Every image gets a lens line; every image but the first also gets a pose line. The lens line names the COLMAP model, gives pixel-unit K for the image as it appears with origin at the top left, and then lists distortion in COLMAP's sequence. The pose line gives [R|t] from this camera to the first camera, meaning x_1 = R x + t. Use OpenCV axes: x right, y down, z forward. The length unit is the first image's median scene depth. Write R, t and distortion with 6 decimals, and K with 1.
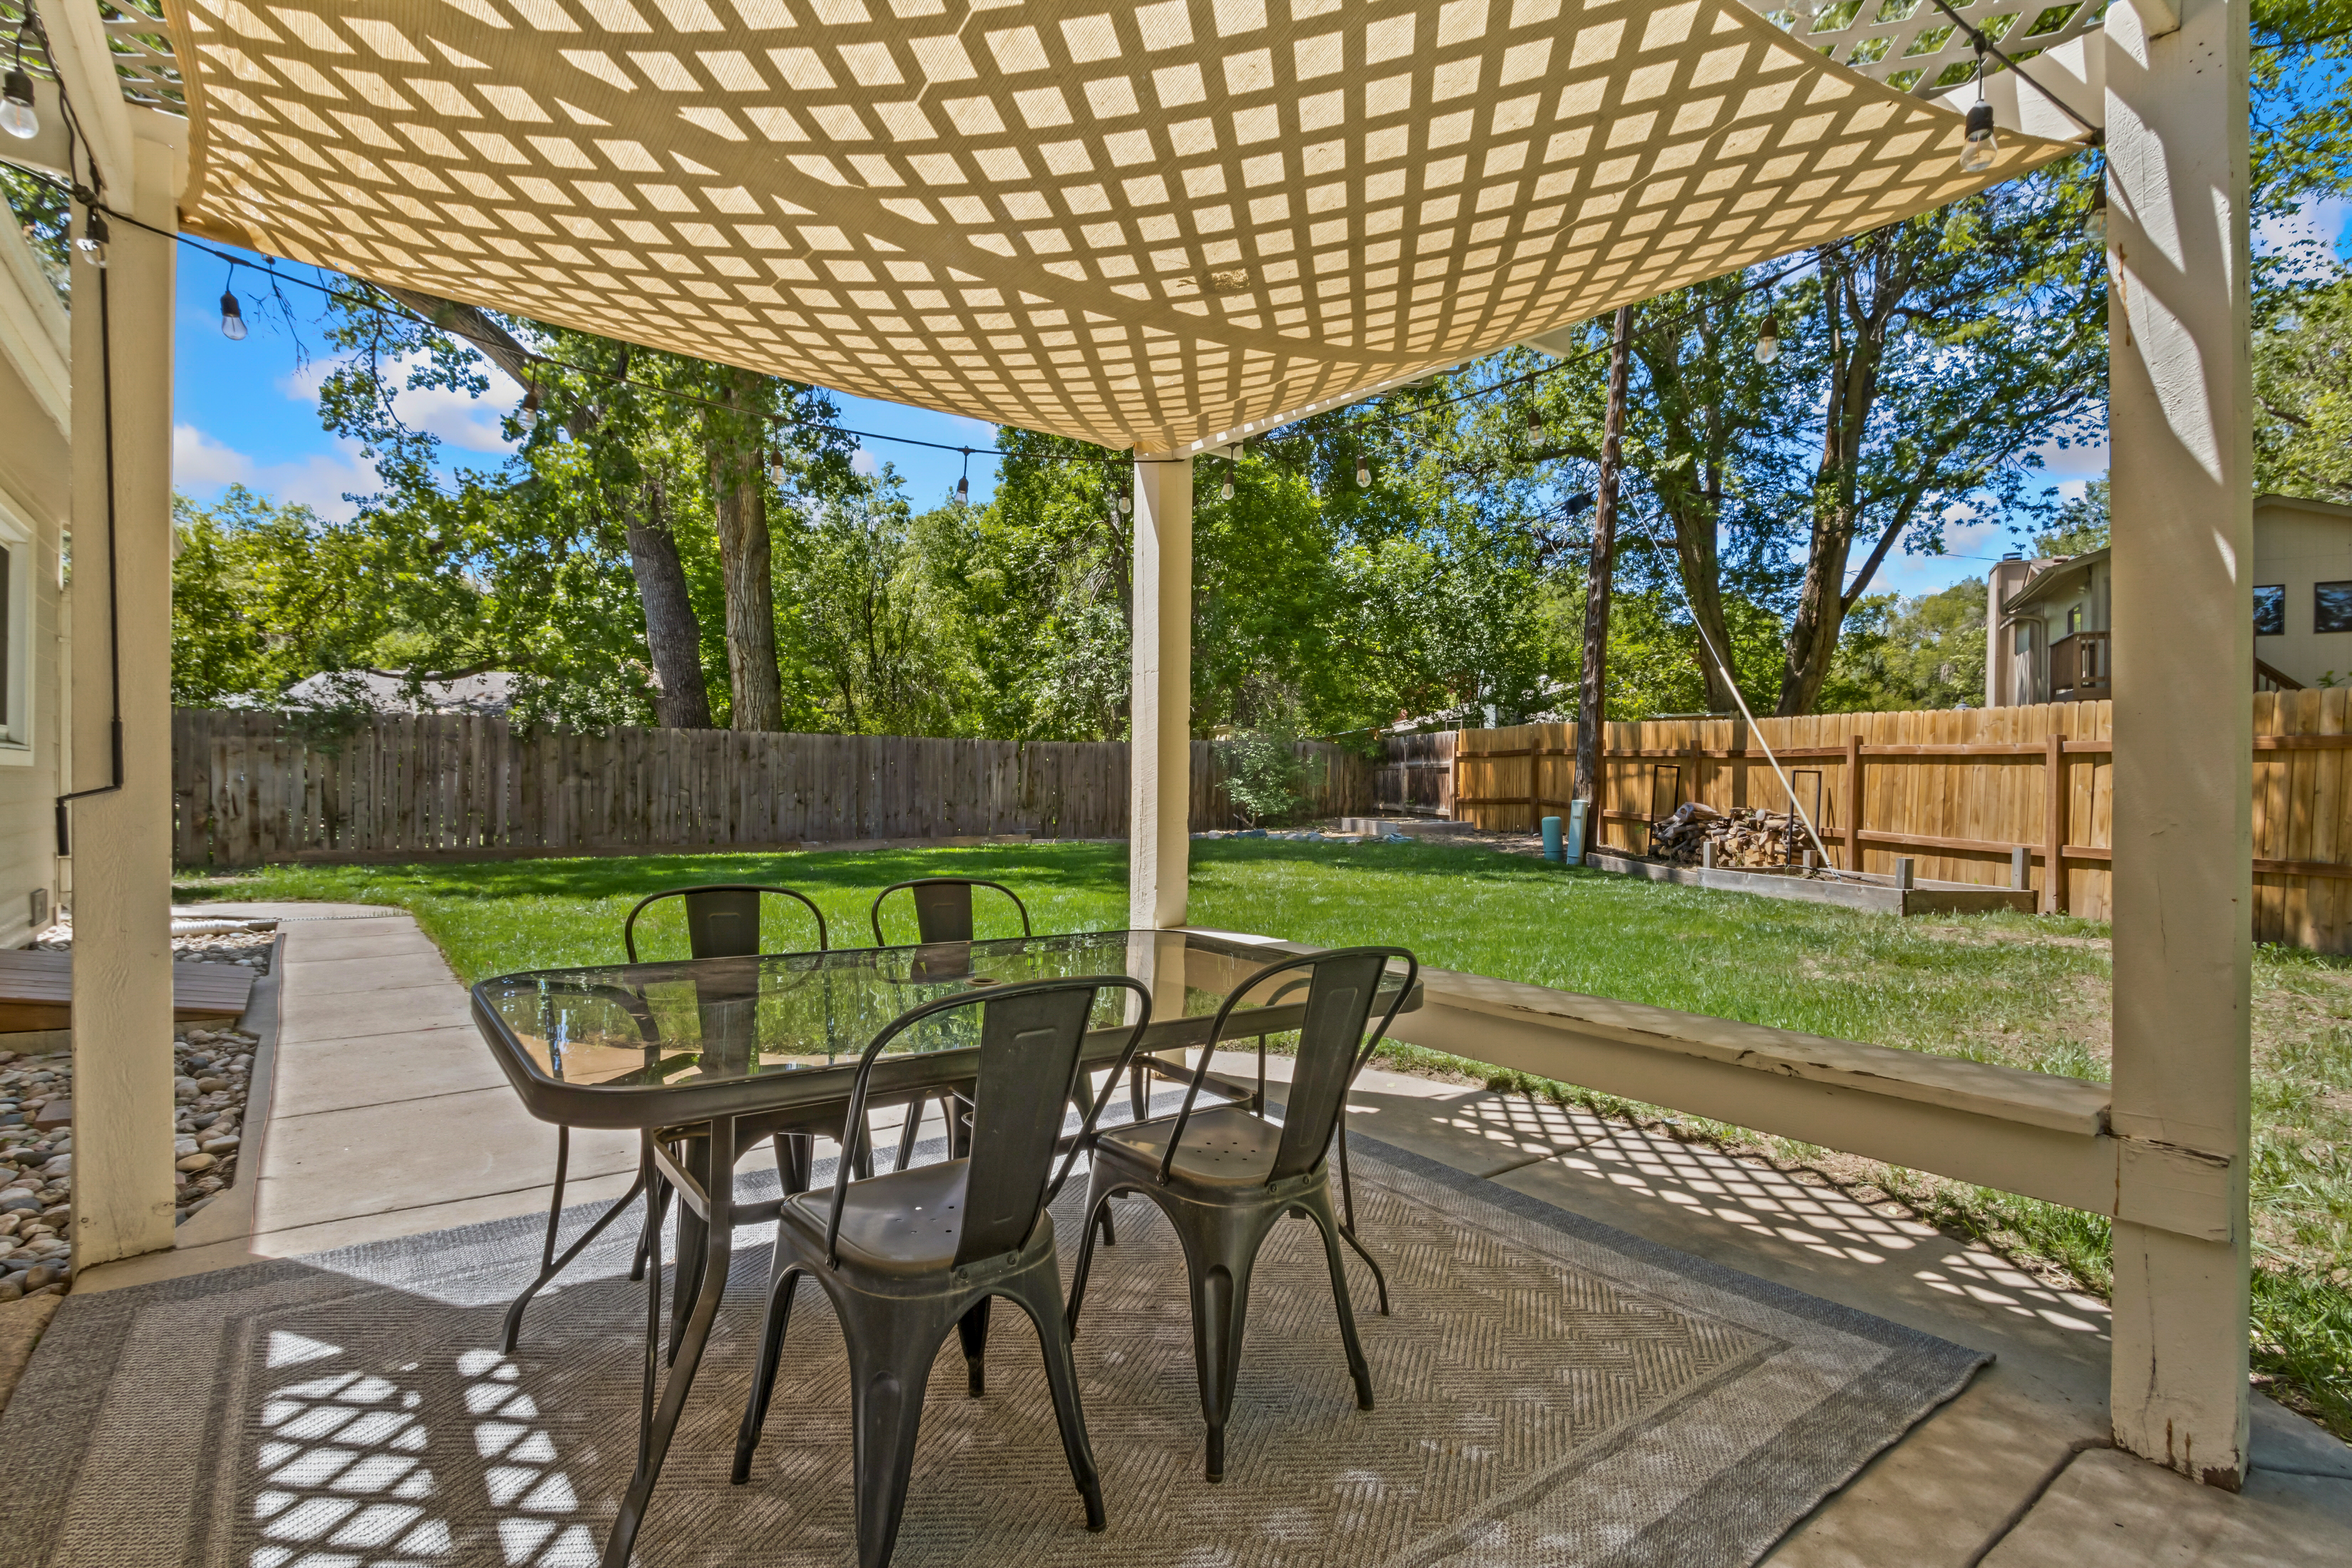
lens RADIAL K [[1097.6, 0, 1167.8], [0, 1097.6, 785.3], [0, 0, 1]] dist [-0.000948, -0.000333]
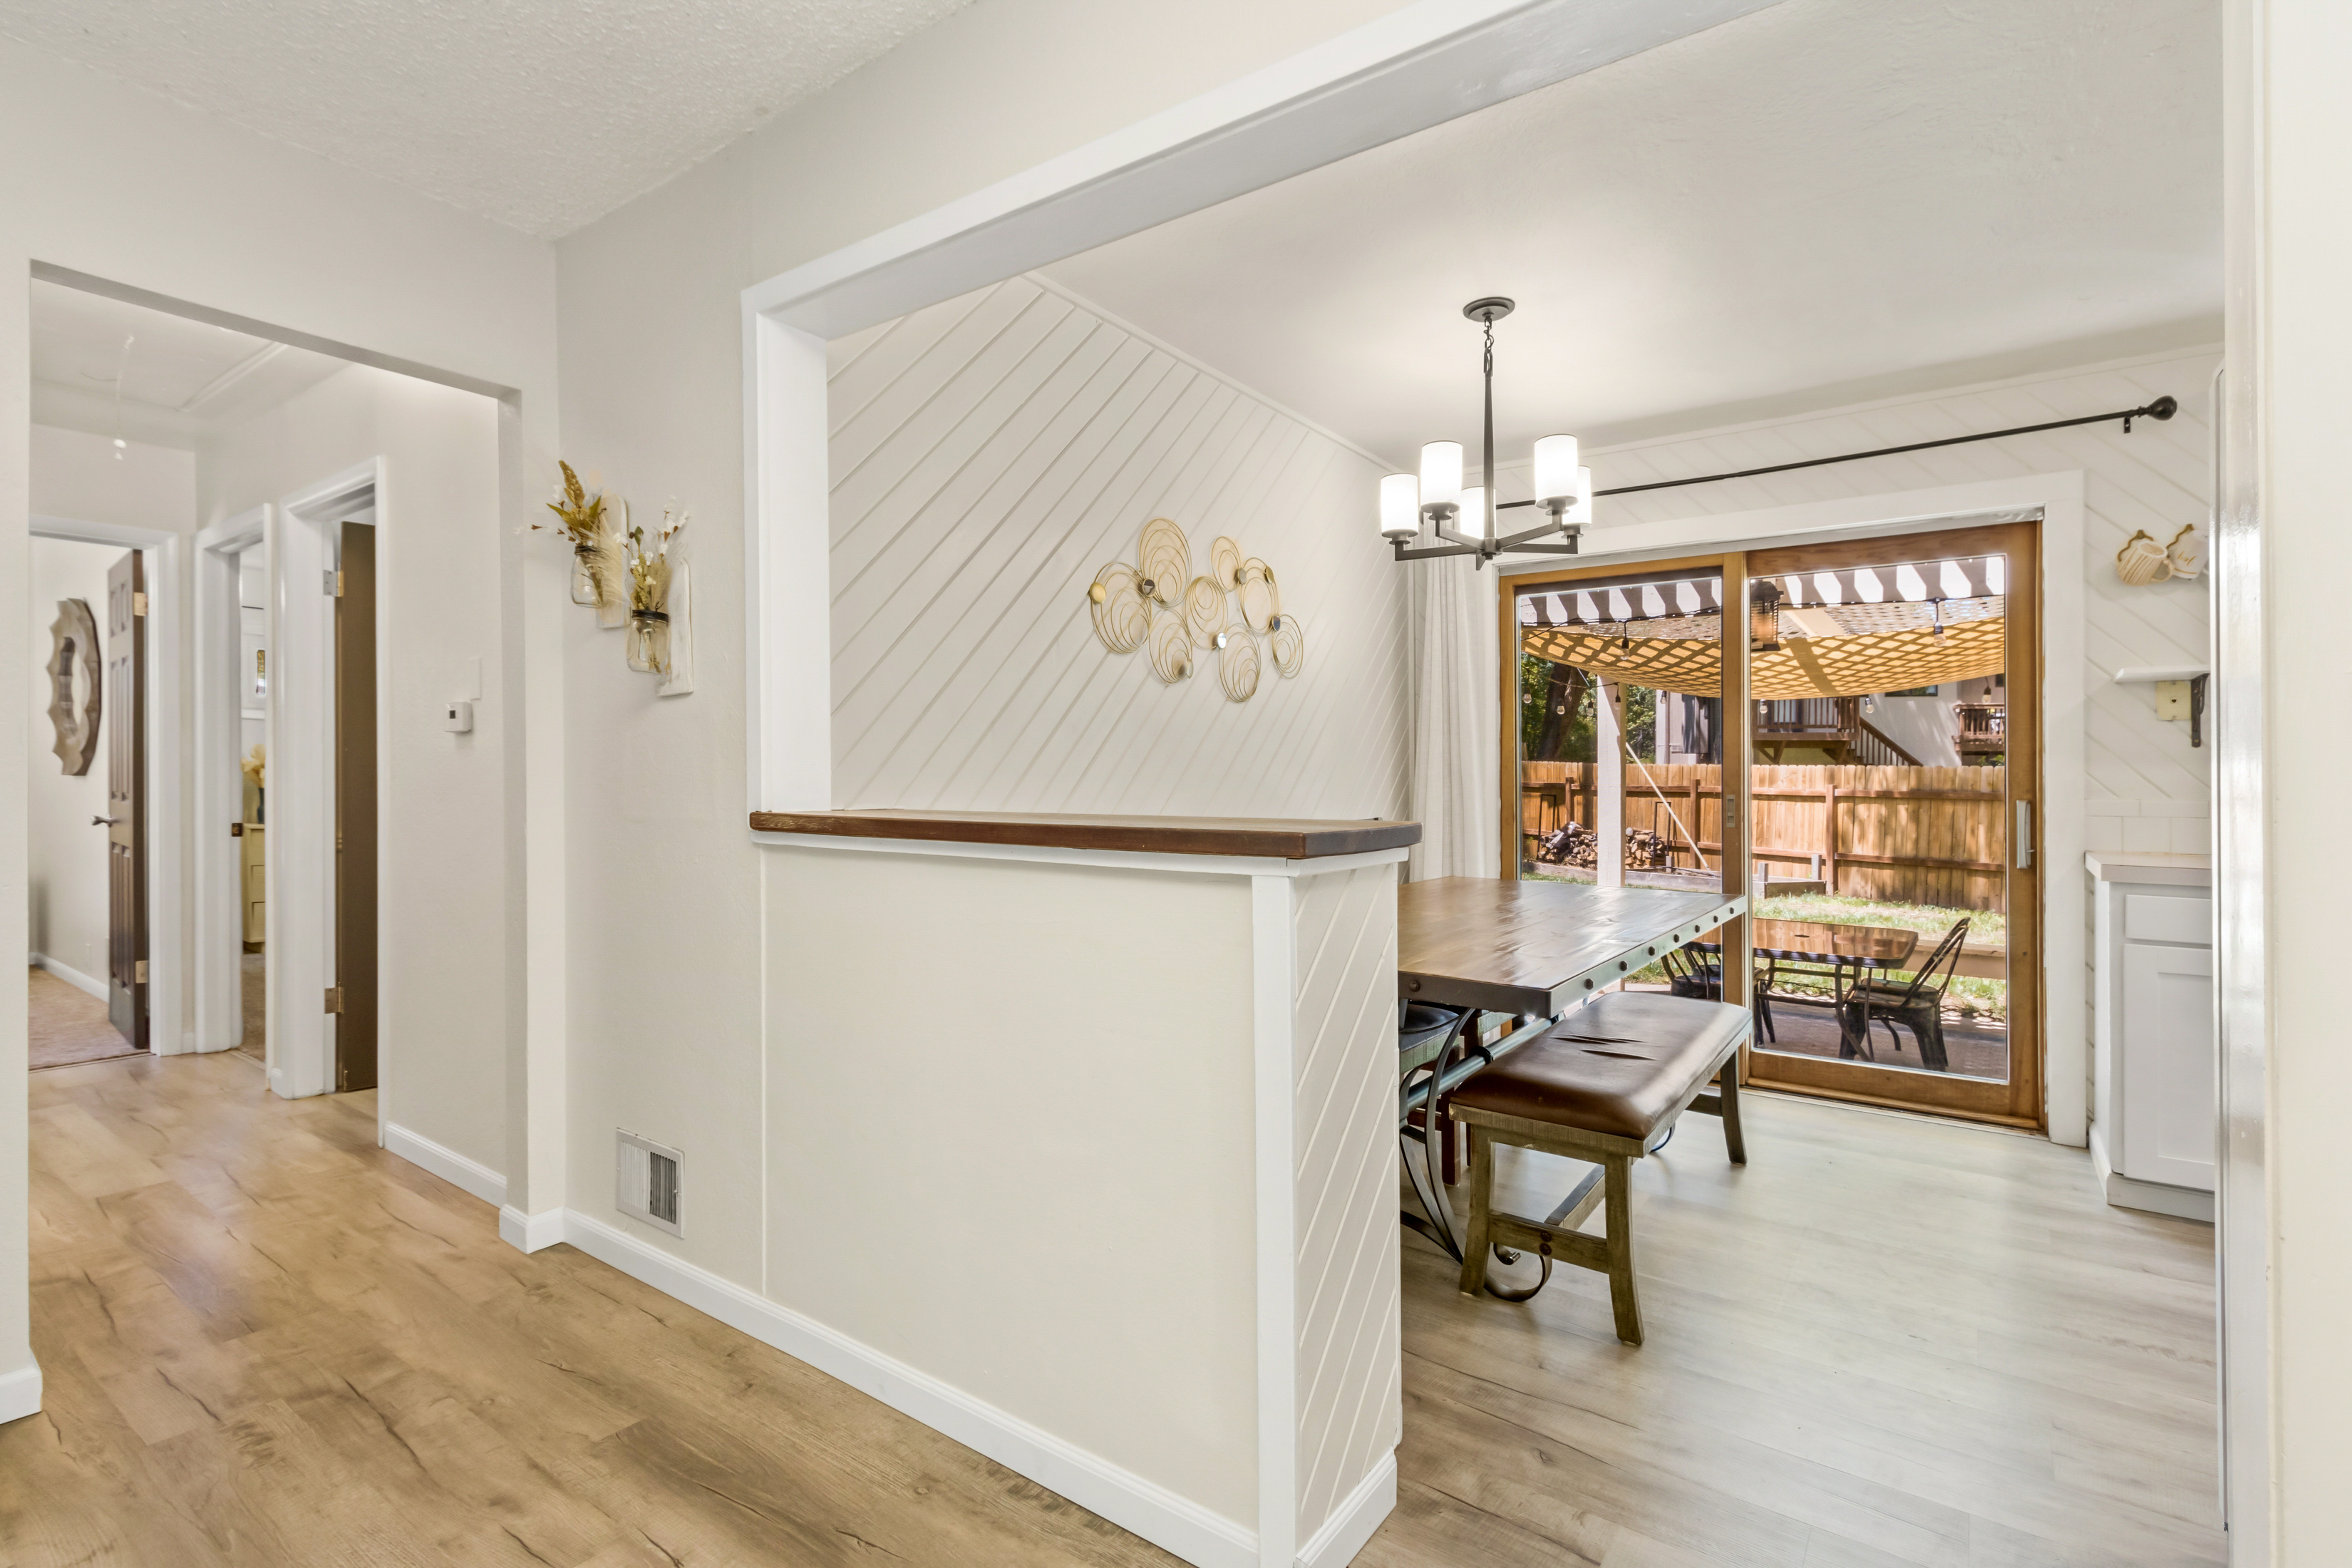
lens RADIAL K [[1097.6, 0, 1166.1], [0, 1097.6, 759.4], [0, 0, 1]] dist [-0.000948, -0.000333]
pose [[0.954837, 0.005494, 0.297078, -0.617750], [0.000312, 0.999810, -0.019491, -0.051849], [-0.297129, 0.018703, 0.954654, -0.269460]]
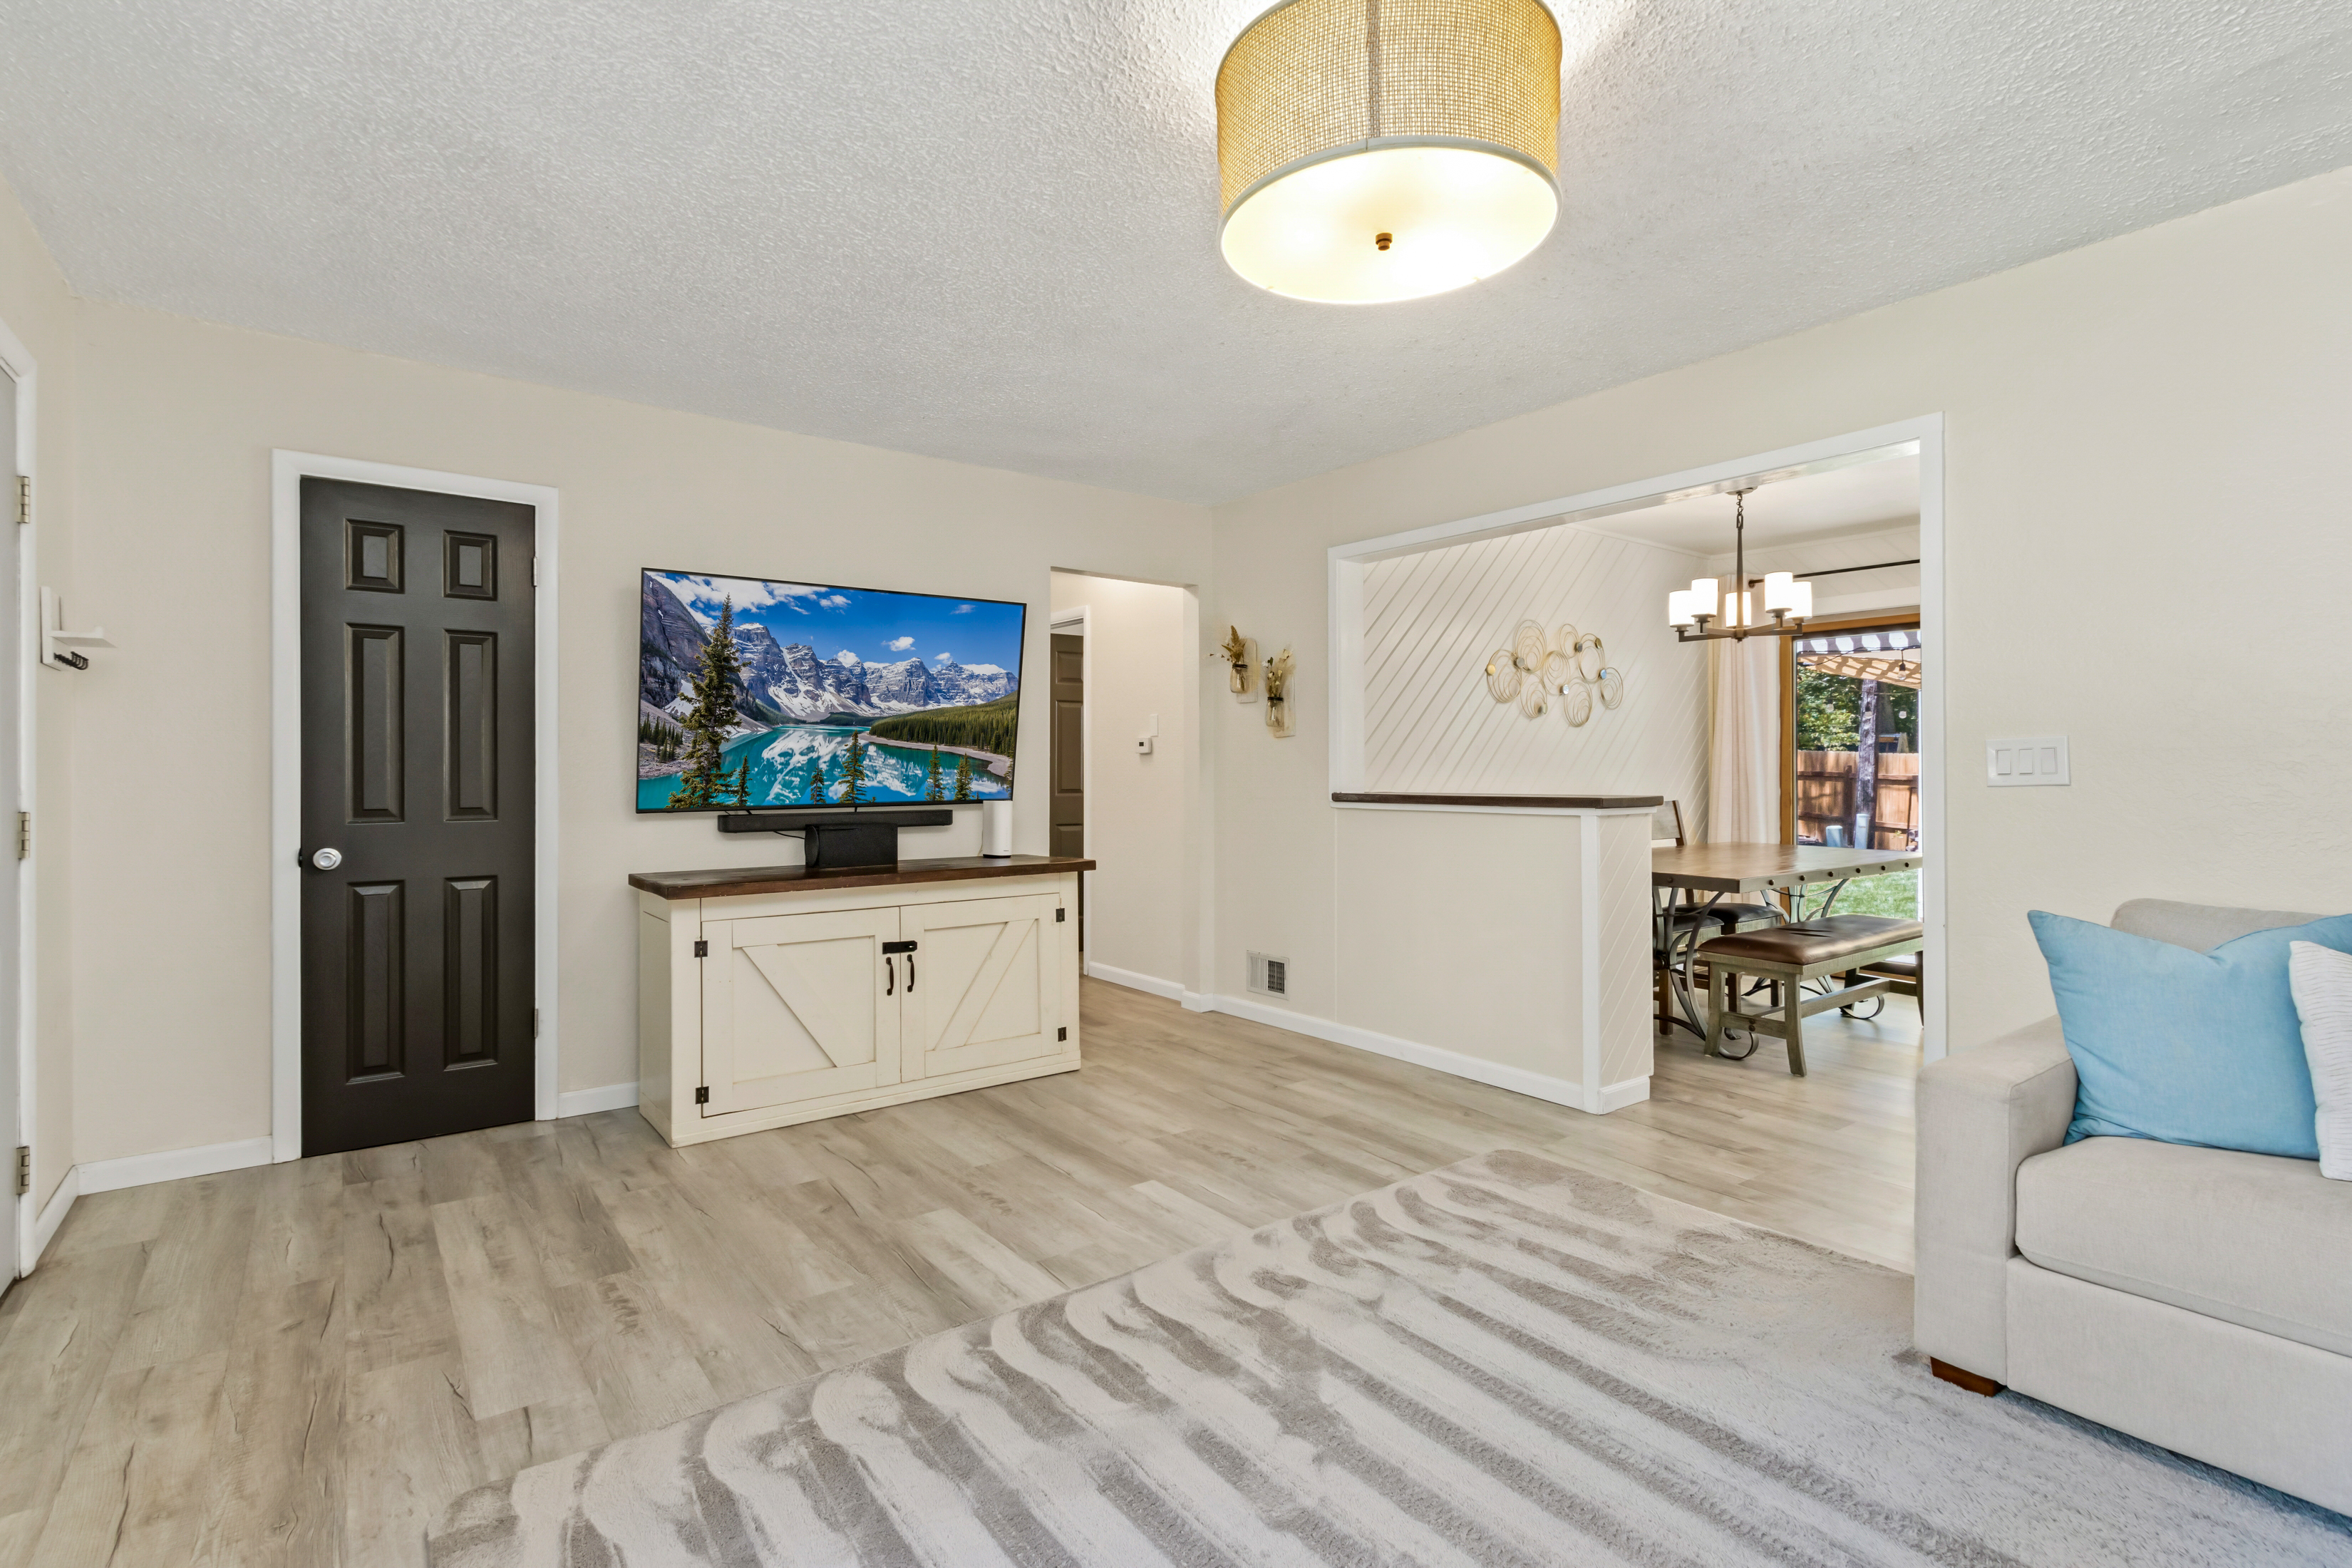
lens RADIAL K [[1097.6, 0, 1162.8], [0, 1097.6, 786.9], [0, 0, 1]] dist [-0.000948, -0.000333]
pose [[0.999984, -0.004975, 0.002640, -0.719346], [0.004946, 0.999932, 0.010600, -0.053818], [-0.002693, -0.010586, 0.999940, -0.540586]]
